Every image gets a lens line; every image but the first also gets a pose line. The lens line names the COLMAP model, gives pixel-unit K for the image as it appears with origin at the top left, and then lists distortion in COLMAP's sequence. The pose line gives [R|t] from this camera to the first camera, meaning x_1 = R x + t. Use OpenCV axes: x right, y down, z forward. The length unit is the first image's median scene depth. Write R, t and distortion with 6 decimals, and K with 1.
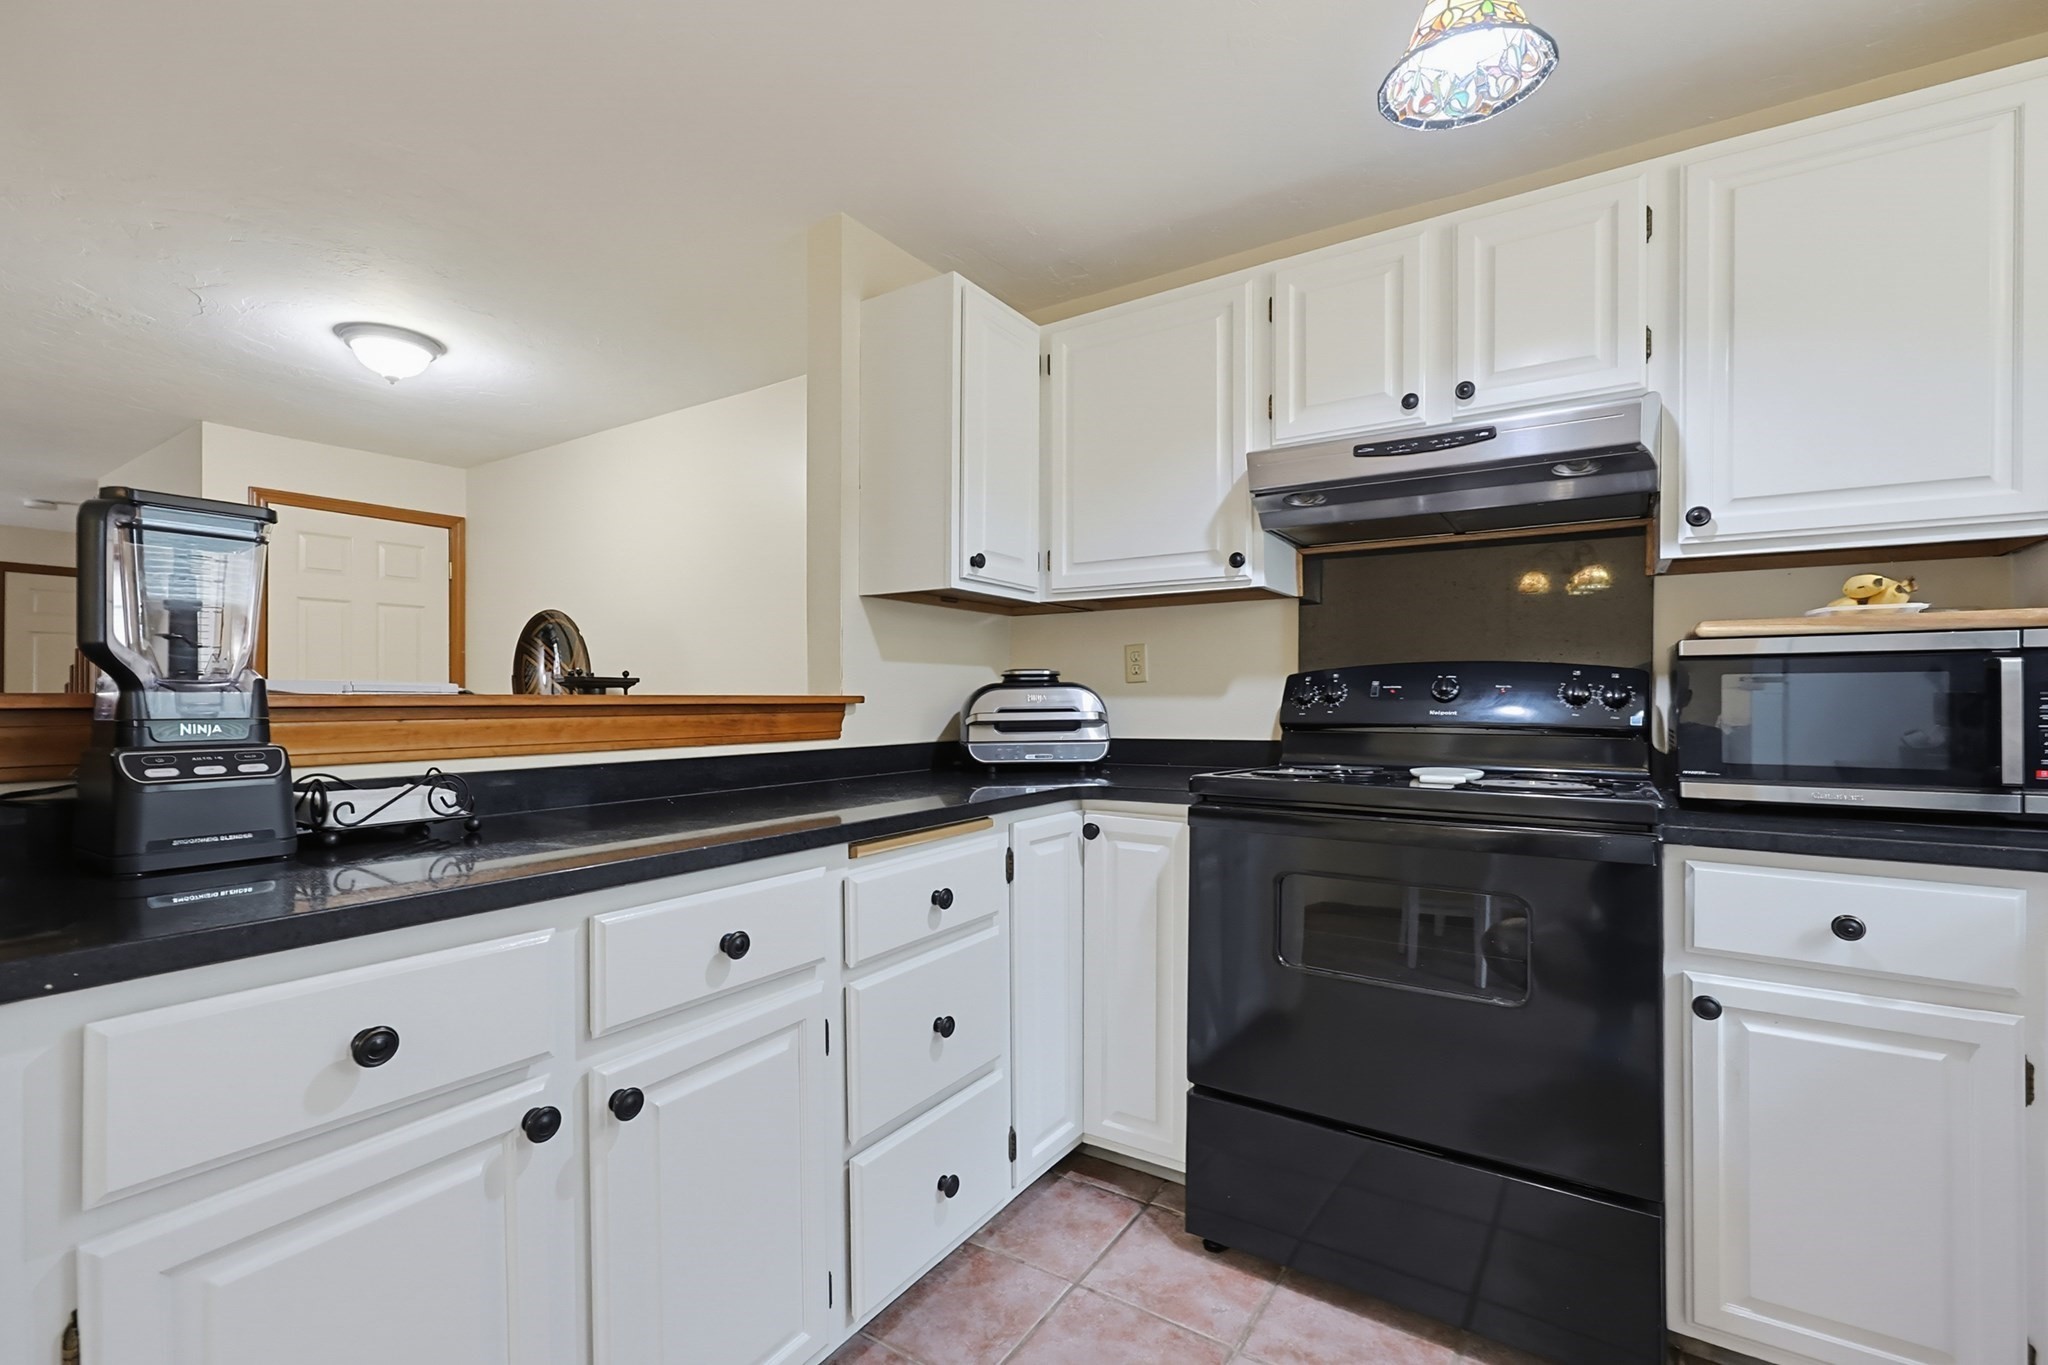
lens RADIAL K [[879.4, 0, 1034.2], [0, 879.4, 696.9], [0, 0, 1]] dist [0.000297, 0.000542]
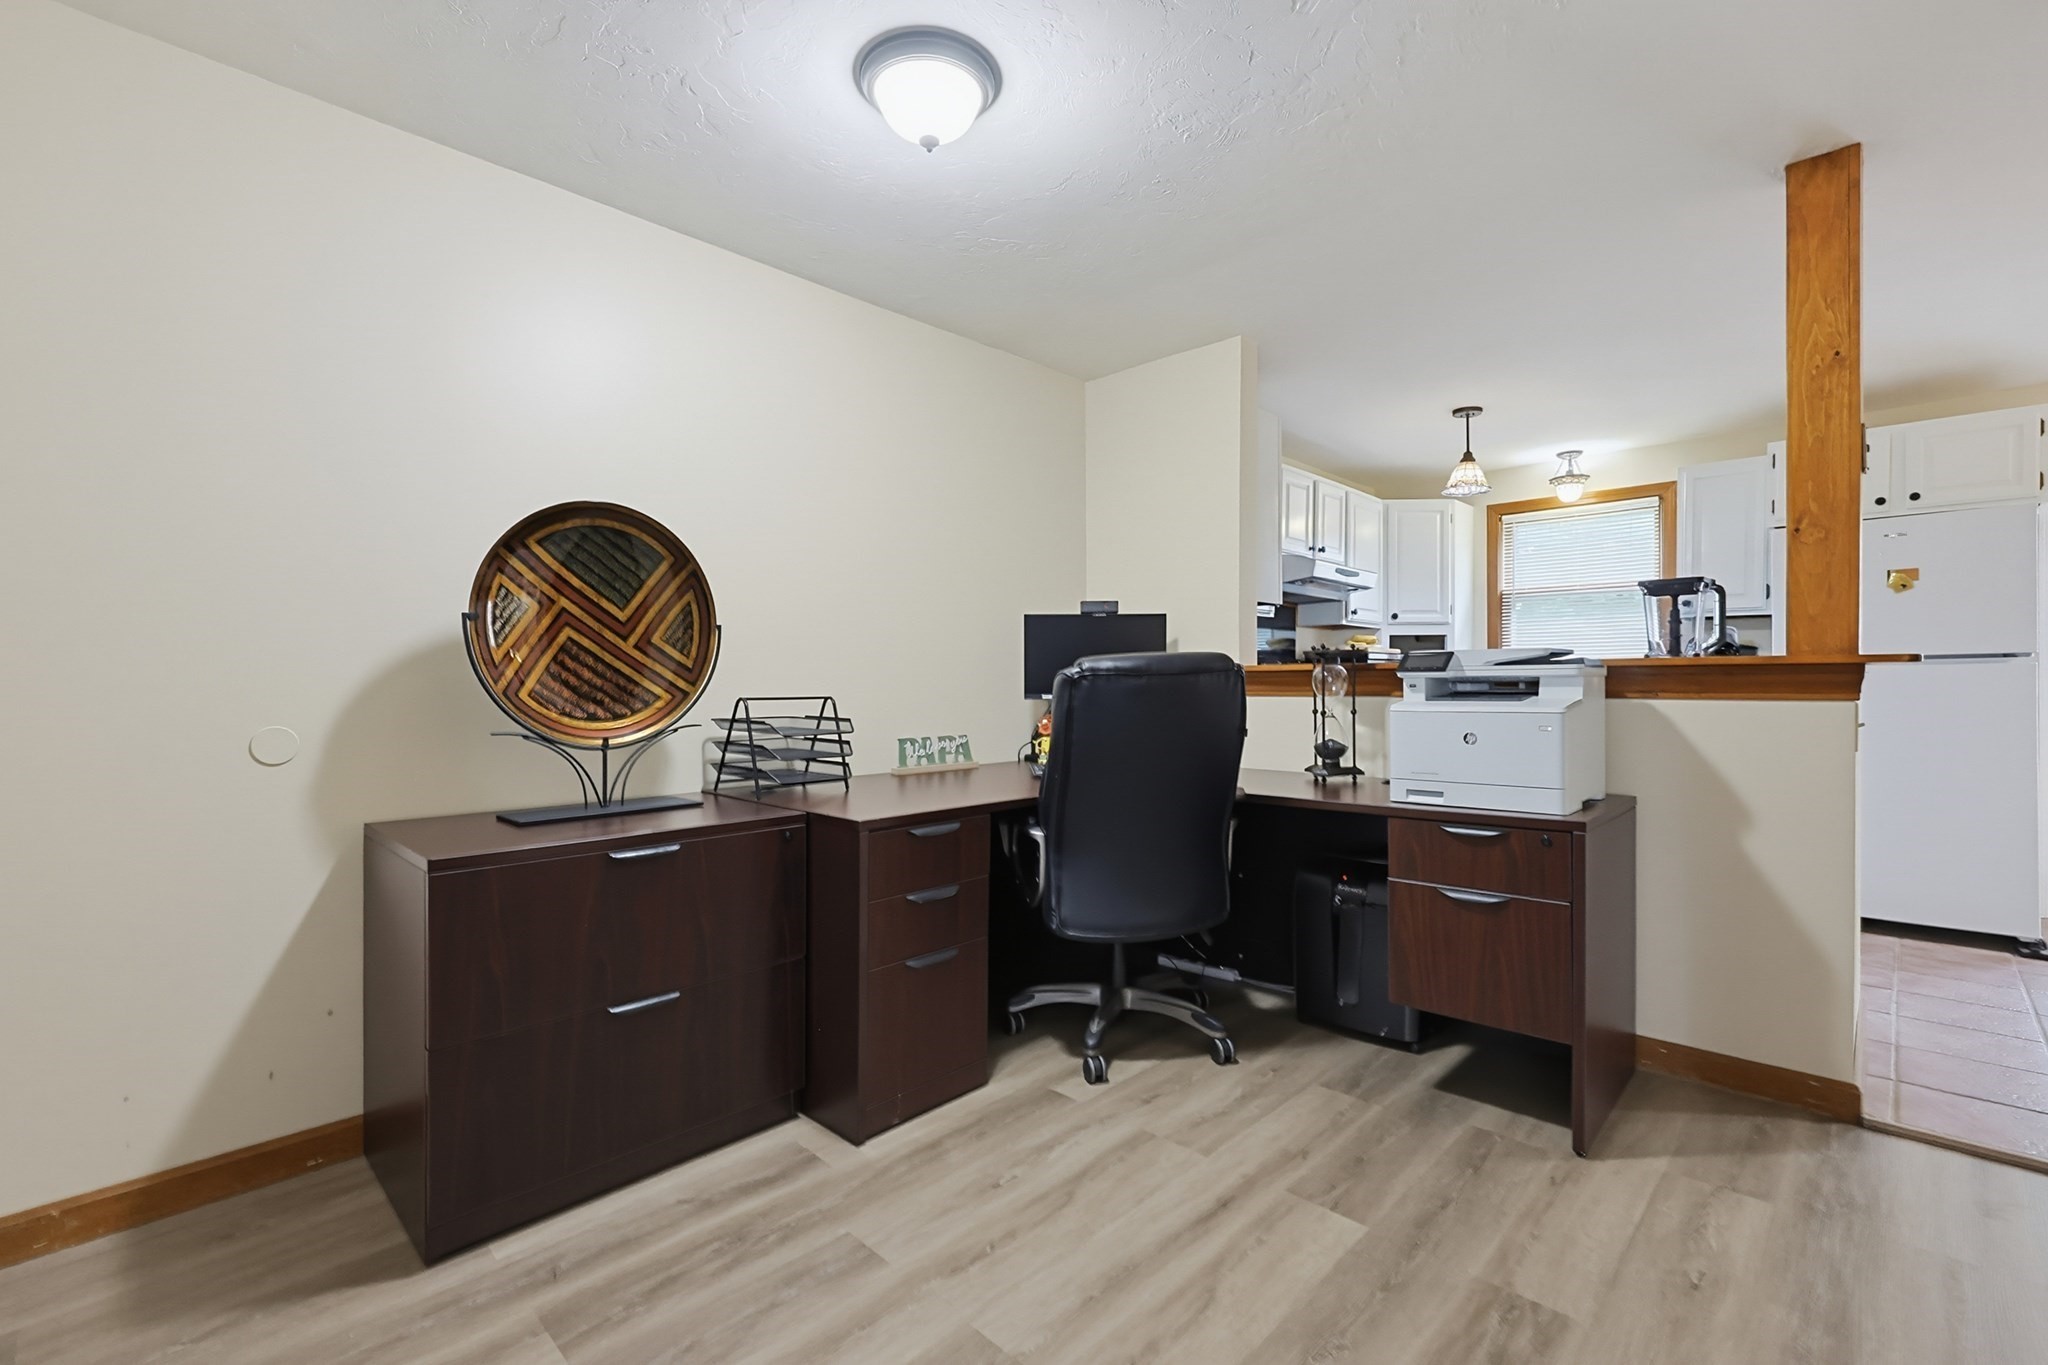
lens RADIAL K [[879.4, 0, 1017.7], [0, 879.4, 690.8], [0, 0, 1]] dist [0.000297, 0.000542]
pose [[0.195827, -0.010372, 0.980584, -2.377571], [0.003550, 0.999945, 0.009868, 0.030645], [-0.980632, 0.001549, 0.195853, 1.504276]]
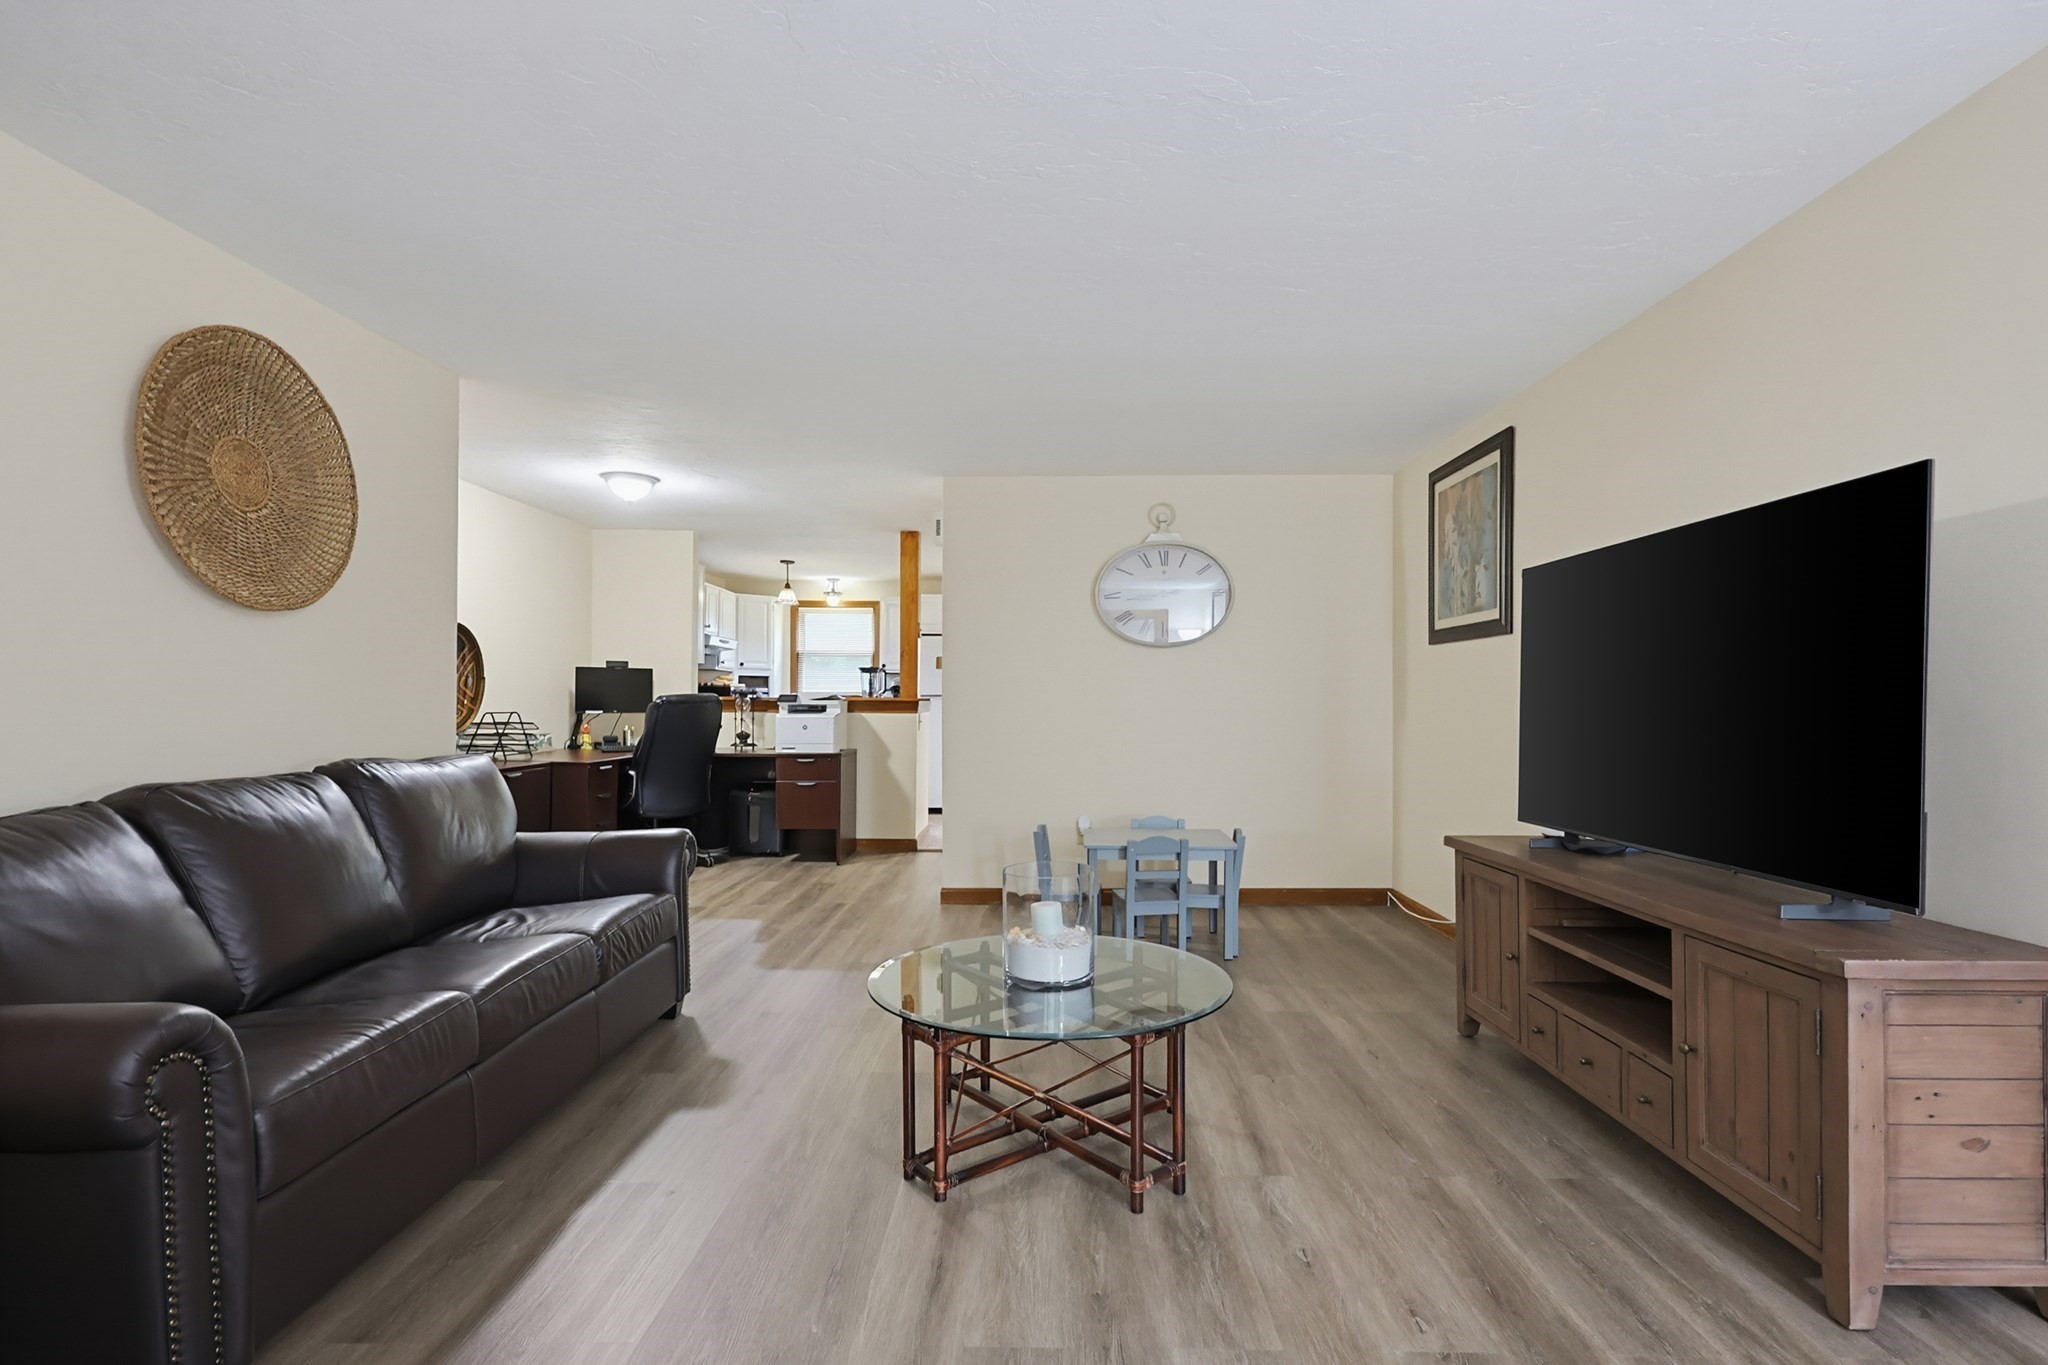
lens RADIAL K [[978.2, 0, 1018.6], [0, 978.2, 696.7], [0, 0, 1]] dist [0.001274, 0.000846]
pose [[-0.529870, -0.000718, 0.848079, -4.814091], [-0.007102, 0.999968, -0.003590, 0.001296], [-0.848049, -0.007925, -0.529858, 2.478451]]
